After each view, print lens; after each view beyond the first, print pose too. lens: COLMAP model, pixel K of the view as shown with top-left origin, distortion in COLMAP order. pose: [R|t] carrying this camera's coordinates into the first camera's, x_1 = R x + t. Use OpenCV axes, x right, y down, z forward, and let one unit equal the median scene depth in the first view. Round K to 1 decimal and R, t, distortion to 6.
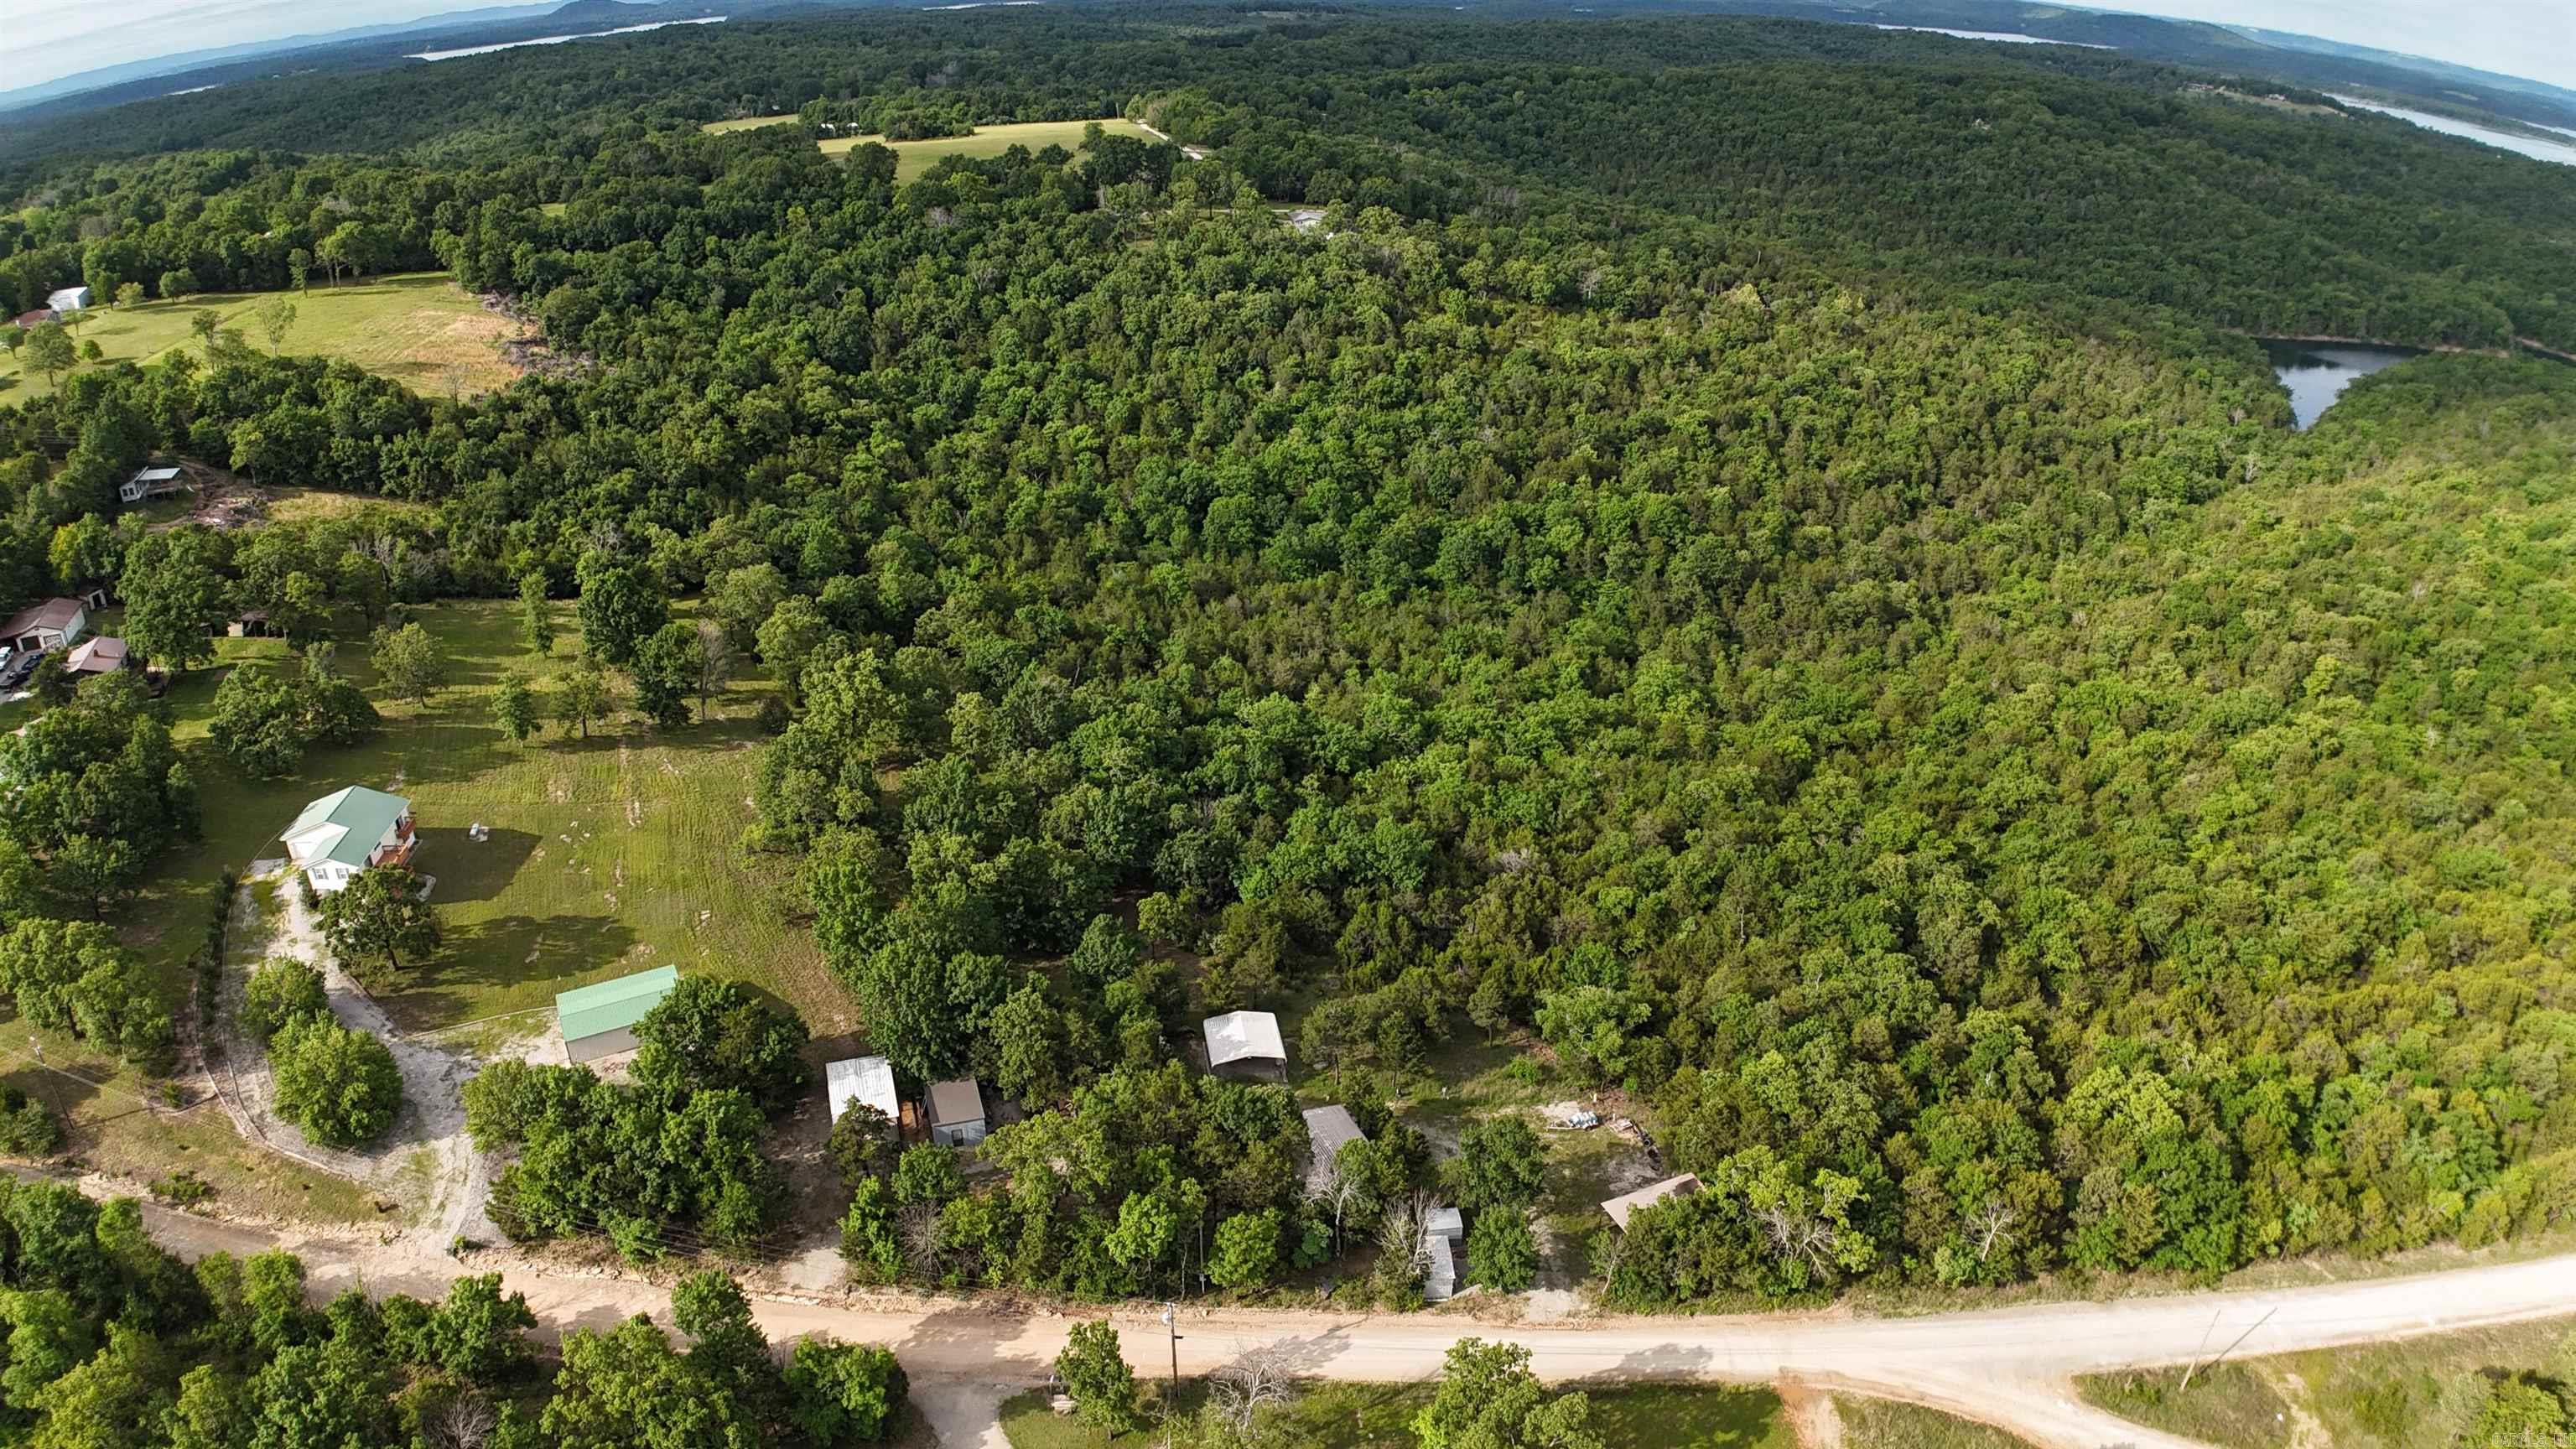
lens RADIAL K [[1579.1, 0, 1277.9], [0, 1579.1, 726.4], [0, 0, 1]] dist [-0.174403, 0.014023]
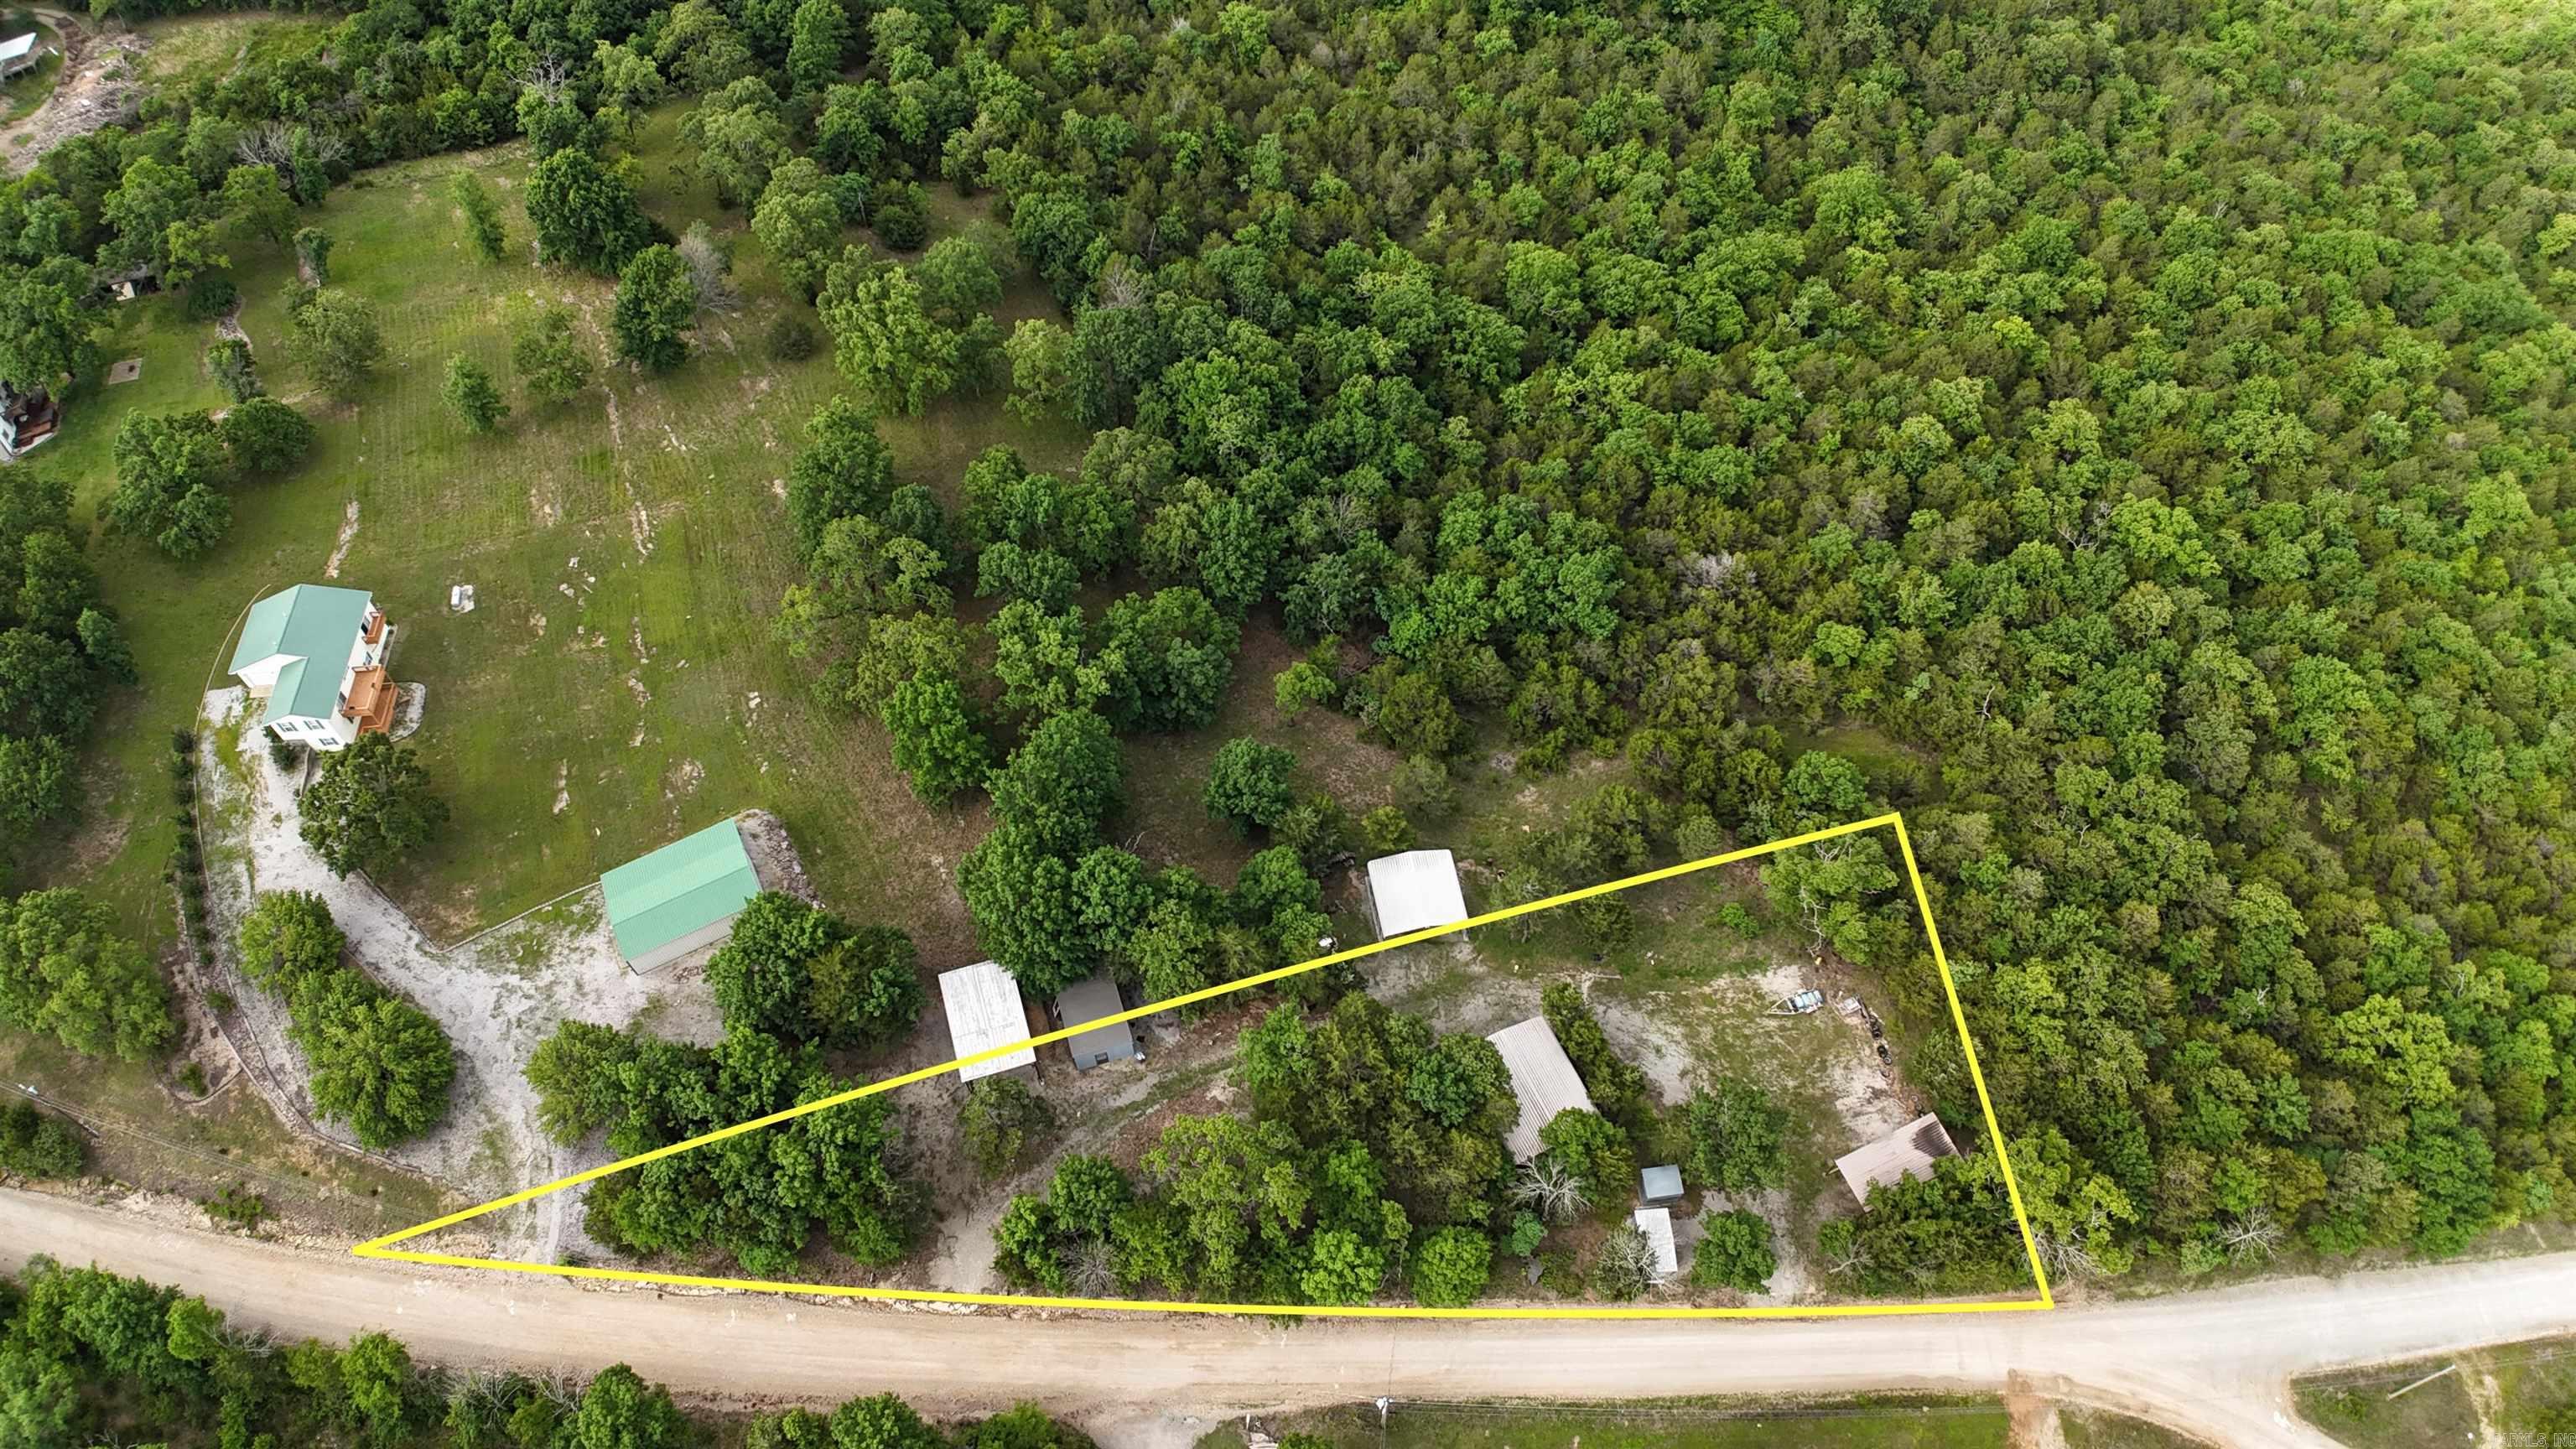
lens RADIAL K [[1579.1, 0, 1269.9], [0, 1579.1, 713.2], [0, 0, 1]] dist [-0.174403, 0.014023]
pose [[0.999835, -0.006550, -0.016941, -0.085669], [0.013709, 0.883965, 0.467353, -0.282535], [0.011914, -0.467508, 0.883909, 0.281284]]
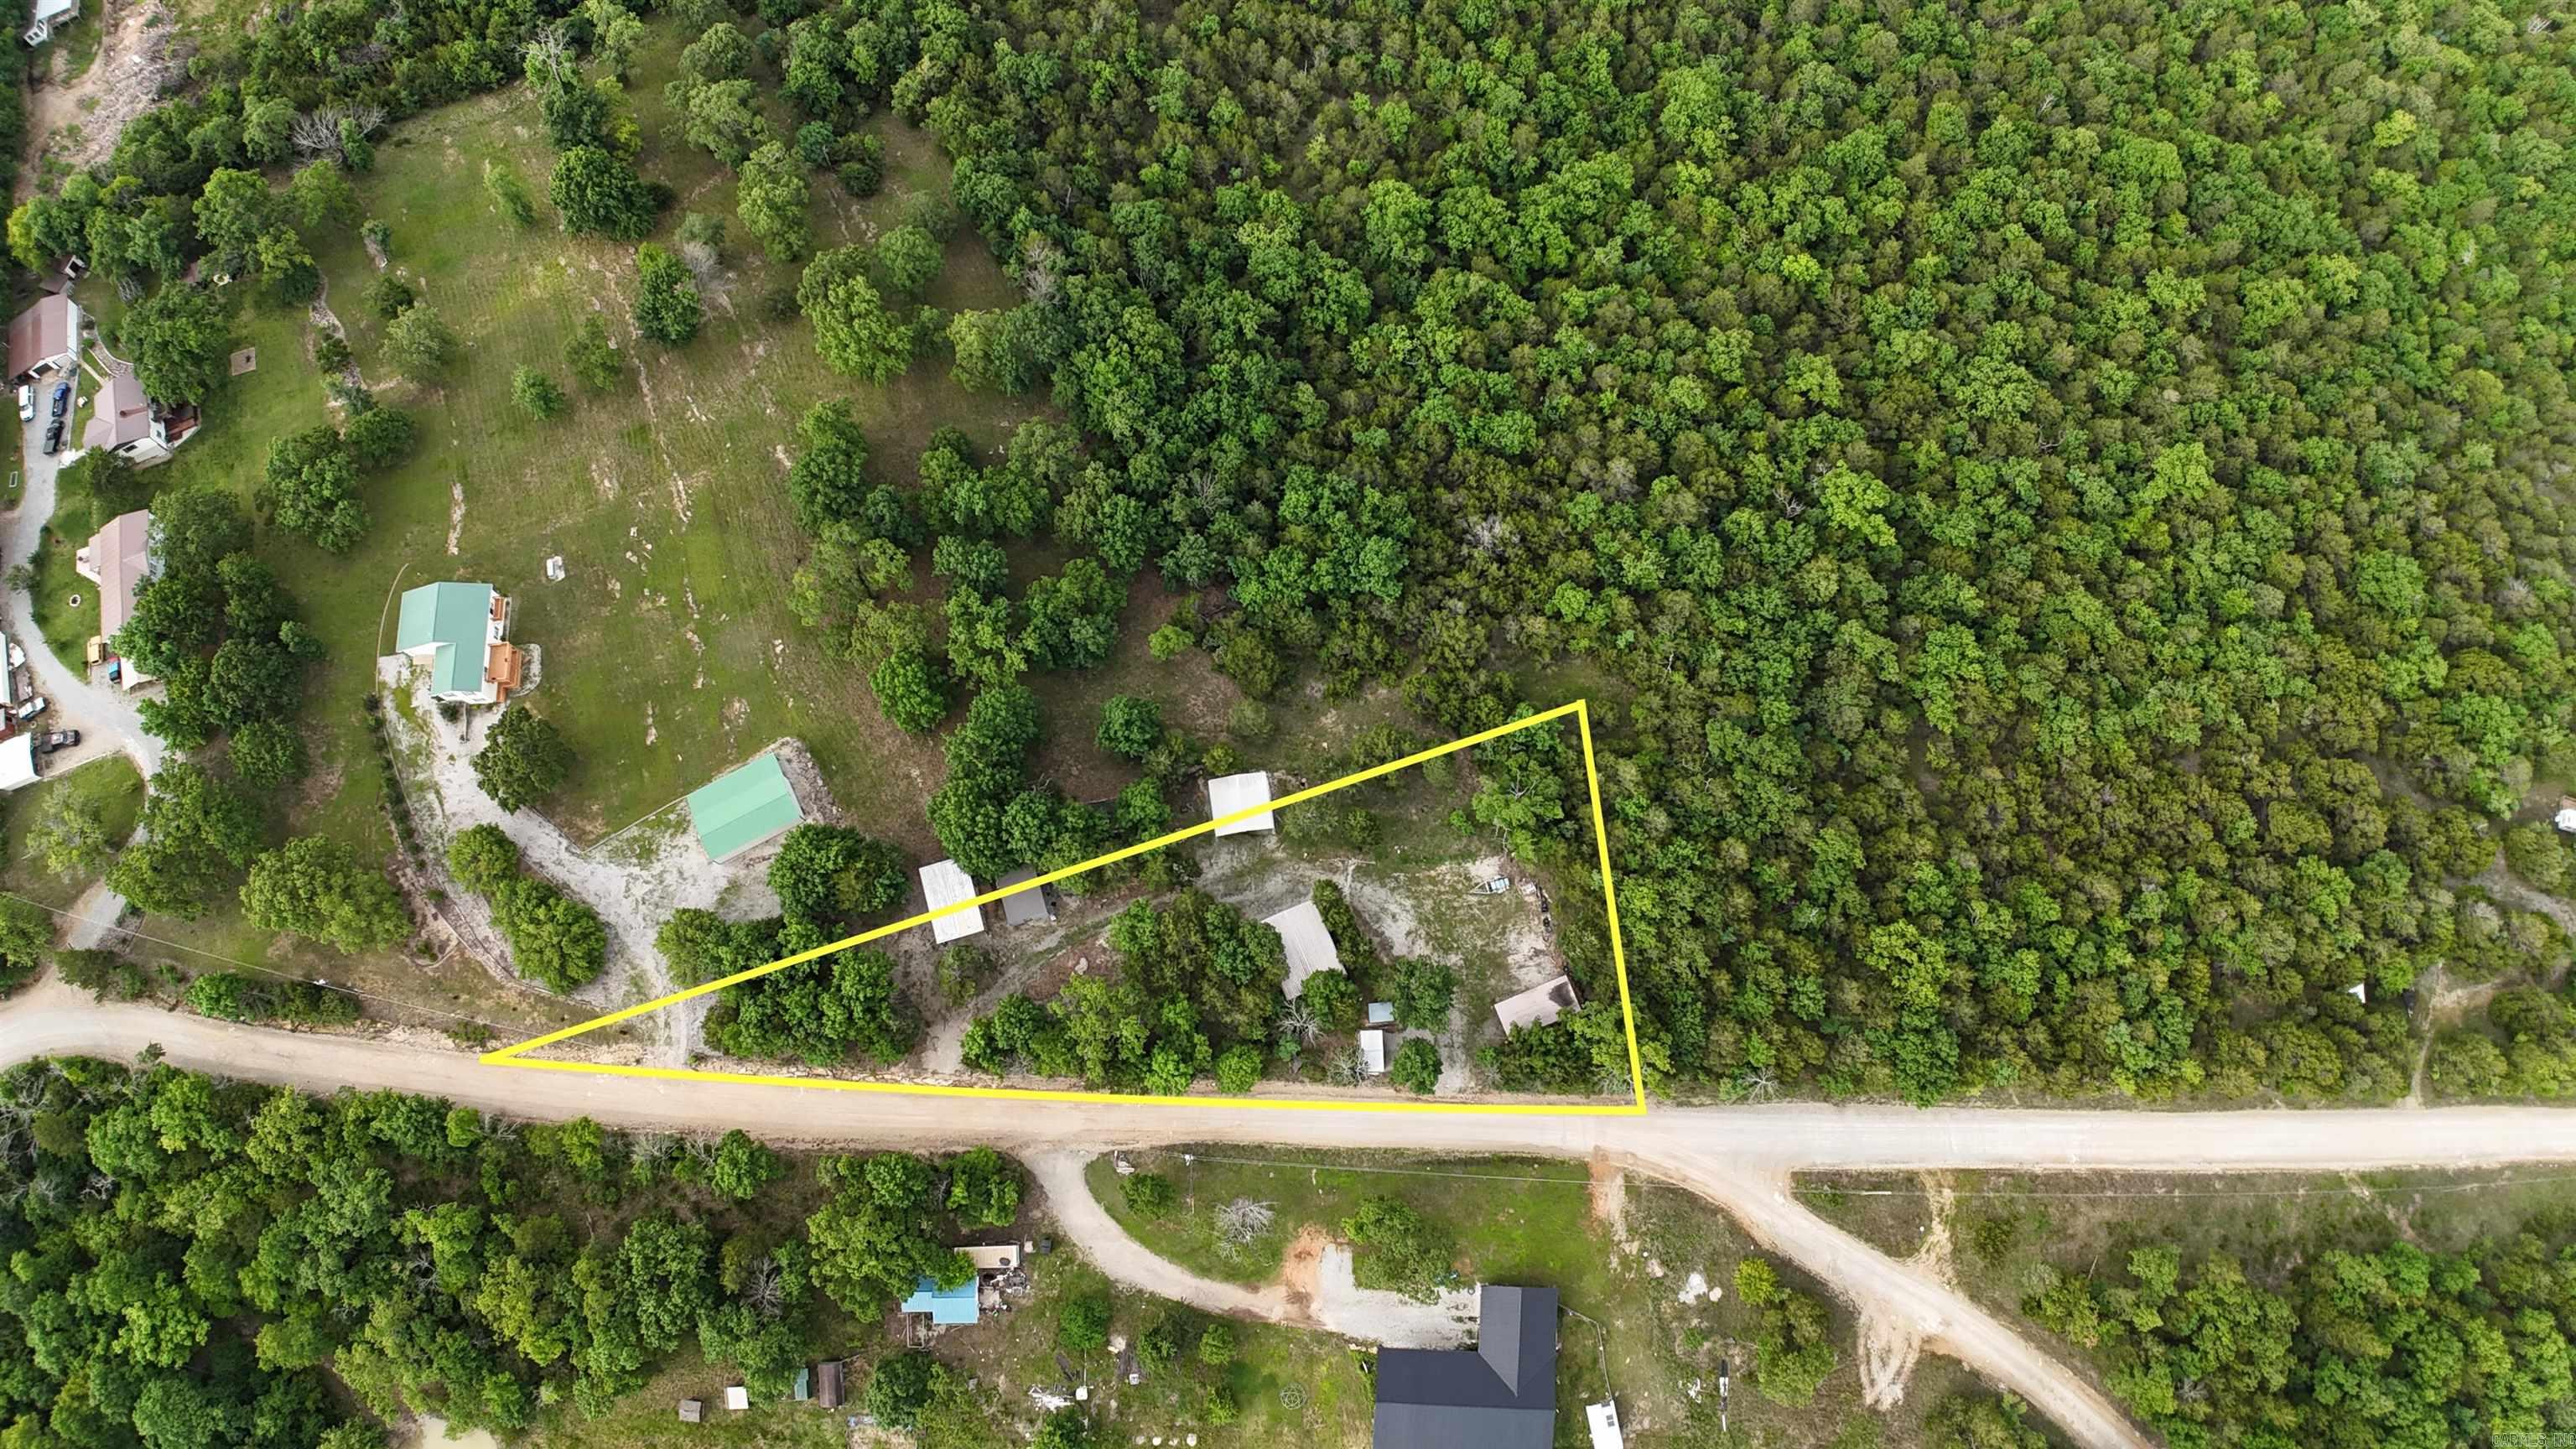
lens RADIAL K [[1579.1, 0, 1265.0], [0, 1579.1, 723.9], [0, 0, 1]] dist [-0.174403, 0.014023]
pose [[0.999692, 0.011197, -0.022131, 0.024509], [0.008335, 0.688746, 0.724955, -0.745781], [0.023360, -0.724917, 0.688440, 0.172018]]
